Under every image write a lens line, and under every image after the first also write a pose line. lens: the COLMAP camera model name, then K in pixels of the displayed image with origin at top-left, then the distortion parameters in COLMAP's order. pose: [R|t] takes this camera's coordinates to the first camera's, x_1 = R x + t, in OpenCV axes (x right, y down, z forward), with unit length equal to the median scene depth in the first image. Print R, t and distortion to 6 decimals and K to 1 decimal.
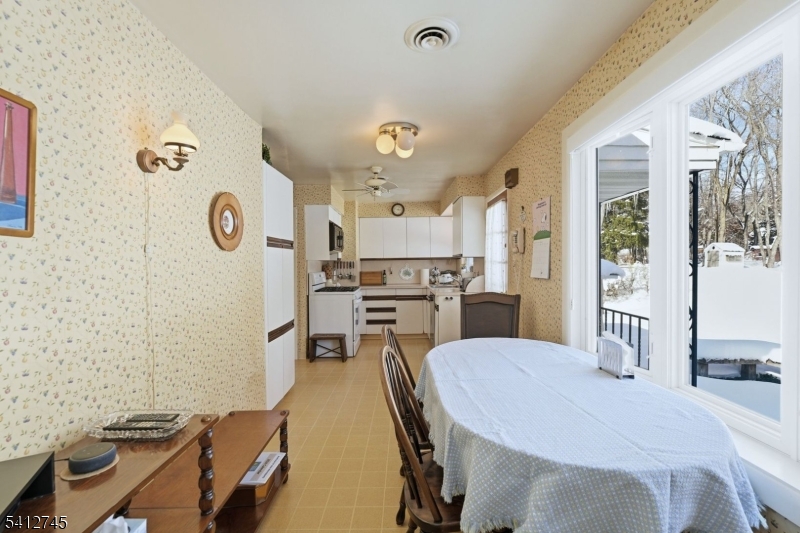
lens RADIAL K [[324.5, 0, 399.4], [0, 324.5, 272.9], [0, 0, 1]] dist [-0.002777, 0.000184]
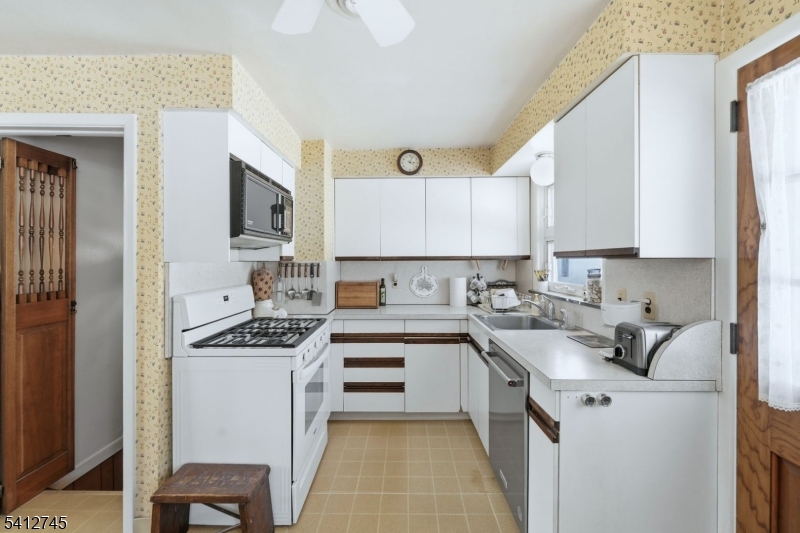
lens RADIAL K [[324.5, 0, 401.0], [0, 324.5, 261.8], [0, 0, 1]] dist [-0.002777, 0.000184]
pose [[0.999953, 0.009553, -0.001727, -0.016095], [-0.009593, 0.999646, -0.024830, -0.025246], [0.001489, 0.024846, 0.999690, 0.493812]]
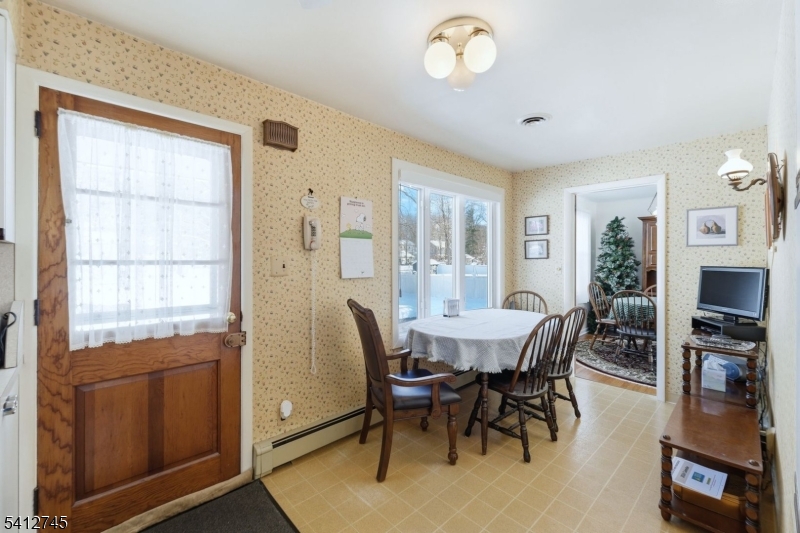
lens RADIAL K [[324.5, 0, 396.4], [0, 324.5, 258.9], [0, 0, 1]] dist [-0.002777, 0.000184]
pose [[-0.674565, 0.006161, 0.738190, -0.163080], [0.022690, 0.999666, 0.012391, -0.020654], [-0.737867, 0.025108, -0.674479, 0.662394]]
